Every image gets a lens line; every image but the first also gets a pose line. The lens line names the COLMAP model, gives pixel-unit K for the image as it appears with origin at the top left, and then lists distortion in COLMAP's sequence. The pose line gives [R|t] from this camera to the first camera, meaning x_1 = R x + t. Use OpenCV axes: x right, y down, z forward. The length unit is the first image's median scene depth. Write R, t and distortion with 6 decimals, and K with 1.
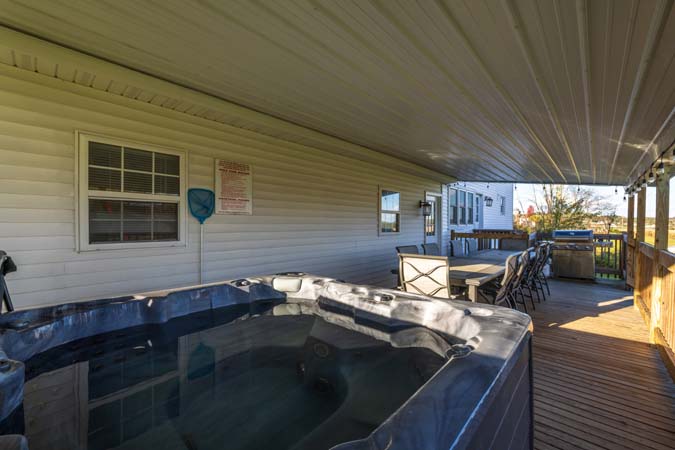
lens RADIAL K [[283.7, 0, 339.7], [0, 283.7, 226.0], [0, 0, 1]] dist [0.001460, 0.000385]
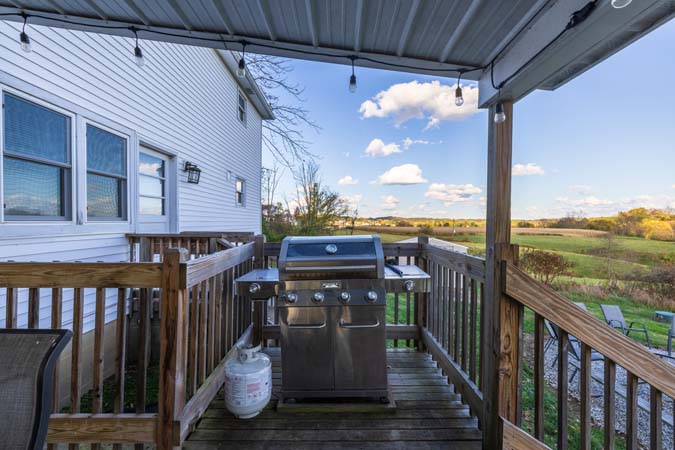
lens RADIAL K [[283.7, 0, 337.6], [0, 283.7, 225.3], [0, 0, 1]] dist [0.001460, 0.000385]
pose [[0.742761, -0.001460, 0.669555, 0.555137], [-0.000602, 0.999996, 0.002848, -0.000520], [-0.669556, -0.002518, 0.742757, 0.688741]]
